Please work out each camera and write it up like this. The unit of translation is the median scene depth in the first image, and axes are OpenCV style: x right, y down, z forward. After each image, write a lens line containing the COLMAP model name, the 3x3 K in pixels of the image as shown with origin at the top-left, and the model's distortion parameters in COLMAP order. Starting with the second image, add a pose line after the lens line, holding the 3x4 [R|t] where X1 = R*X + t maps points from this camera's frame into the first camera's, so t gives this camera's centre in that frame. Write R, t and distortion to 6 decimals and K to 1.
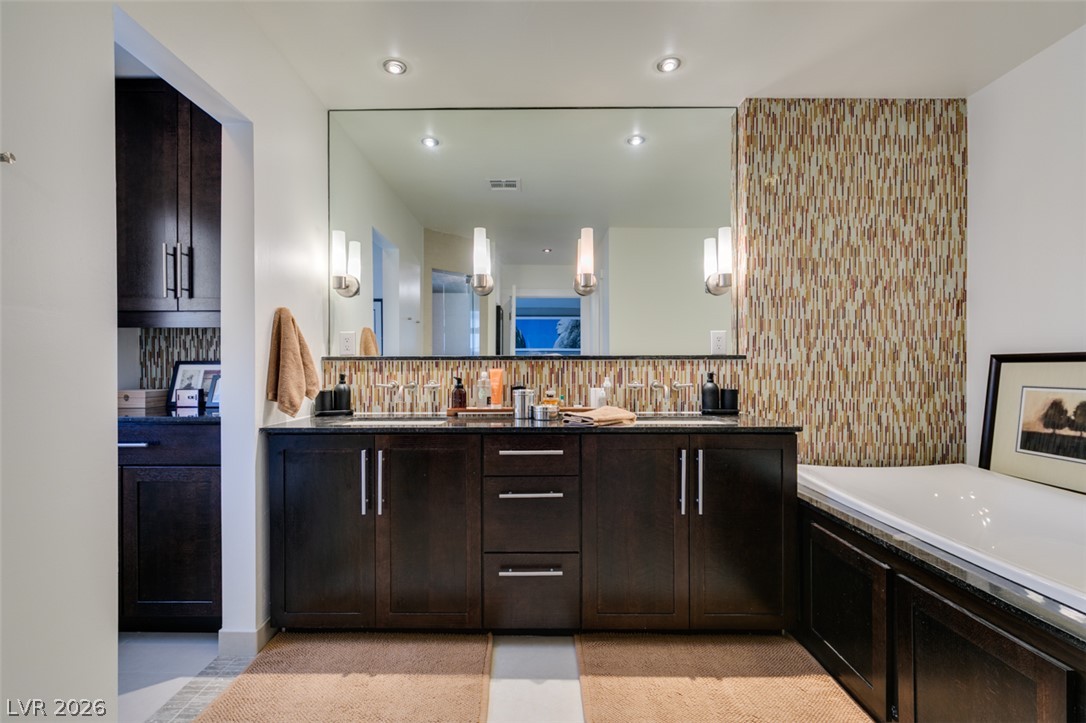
lens RADIAL K [[493.2, 0, 530.4], [0, 493.2, 366.4], [0, 0, 1]] dist [0.004357, -0.000261]
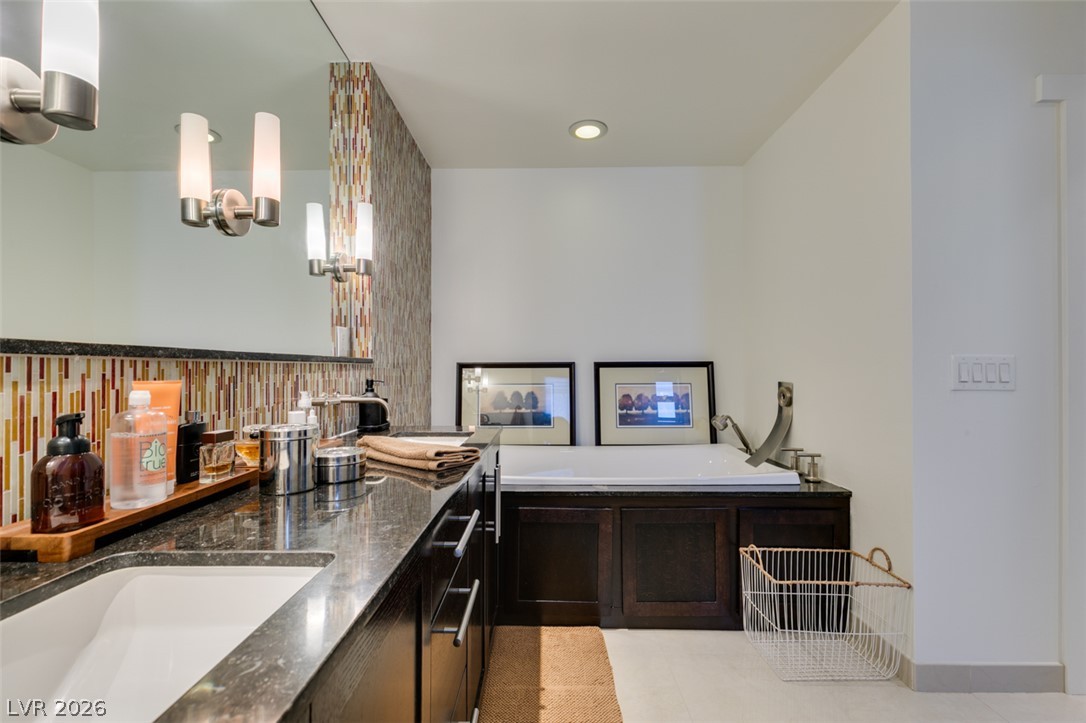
lens RADIAL K [[485.4, 0, 541.0], [0, 485.4, 368.4], [0, 0, 1]] dist [0.004033, -0.000516]
pose [[0.002208, 0.001432, 0.999997, -0.413244], [0.003913, 0.999991, -0.001441, -0.002775], [-0.999990, 0.003916, 0.002202, 0.702654]]
